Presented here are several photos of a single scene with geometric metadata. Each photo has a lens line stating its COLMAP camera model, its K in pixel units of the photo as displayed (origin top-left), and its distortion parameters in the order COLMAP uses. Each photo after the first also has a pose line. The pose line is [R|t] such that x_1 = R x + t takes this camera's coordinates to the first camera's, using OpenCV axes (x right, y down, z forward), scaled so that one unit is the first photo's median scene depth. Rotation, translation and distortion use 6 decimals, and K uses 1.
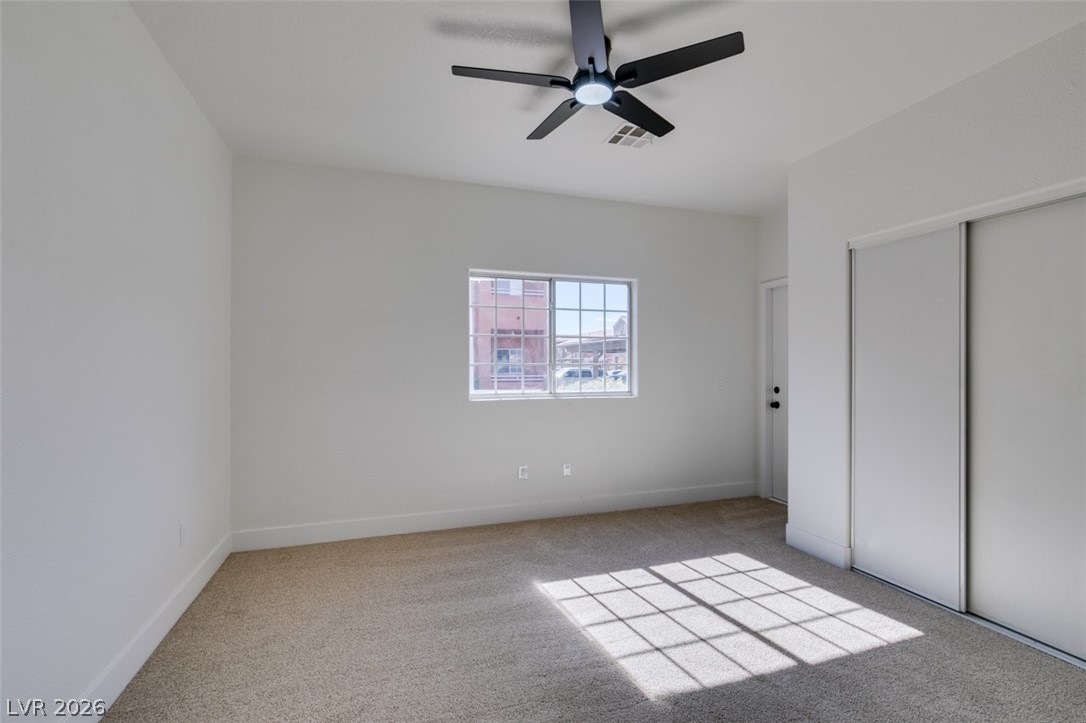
lens RADIAL K [[483.5, 0, 541.0], [0, 483.5, 367.4], [0, 0, 1]] dist [0.002500, 0.000195]
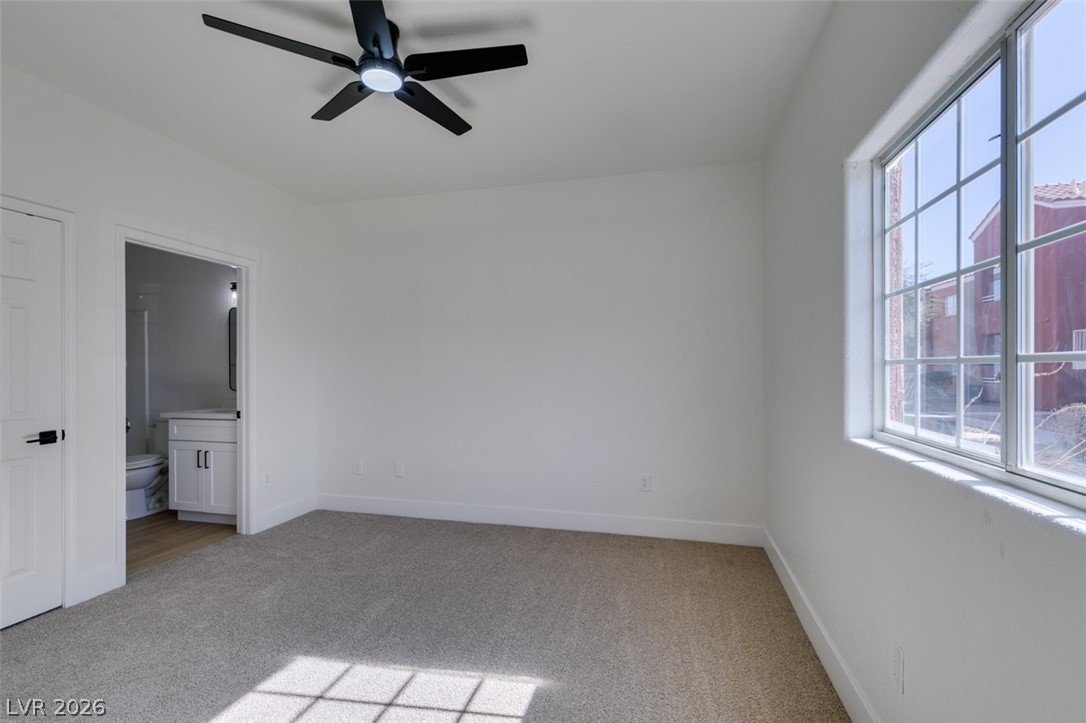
lens RADIAL K [[483.5, 0, 541.0], [0, 483.5, 367.4], [0, 0, 1]] dist [0.002500, 0.000195]
pose [[-0.548898, 0.004188, -0.835879, 0.466979], [0.003287, 0.999991, 0.002851, -0.000411], [0.835883, -0.001183, -0.548906, 1.167739]]
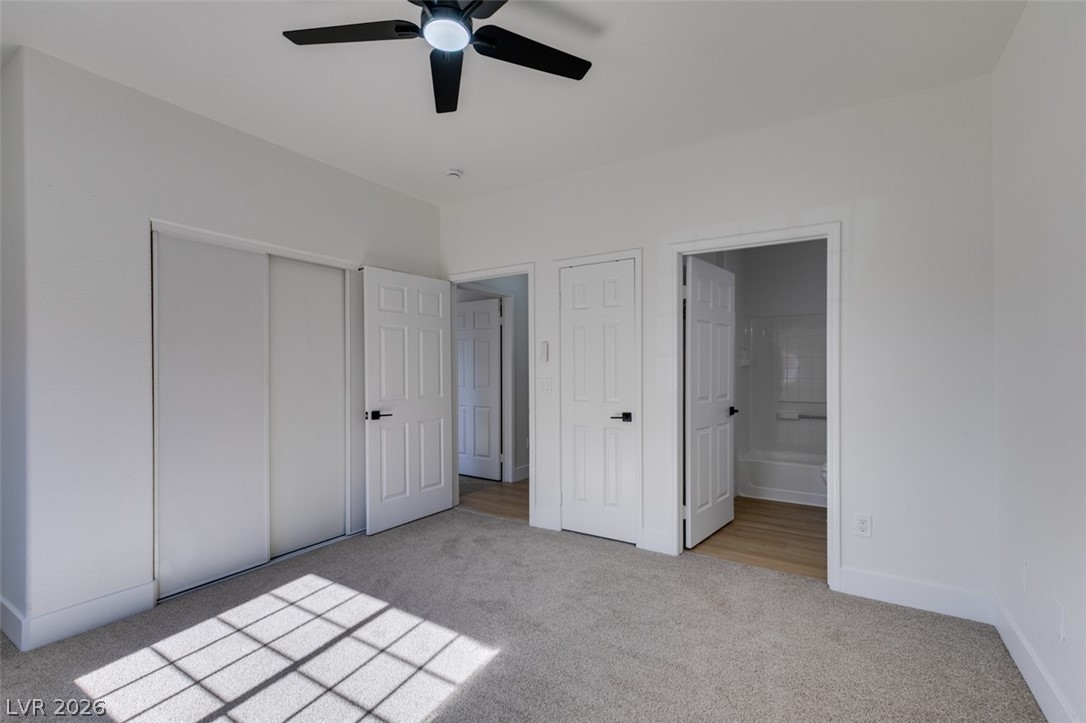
lens RADIAL K [[483.5, 0, 541.0], [0, 483.5, 367.4], [0, 0, 1]] dist [0.002500, 0.000195]
pose [[-0.626948, 0.002477, 0.779057, -0.415173], [0.004319, 0.999991, 0.000296, 0.000434], [-0.779049, 0.003550, -0.626953, 0.915777]]
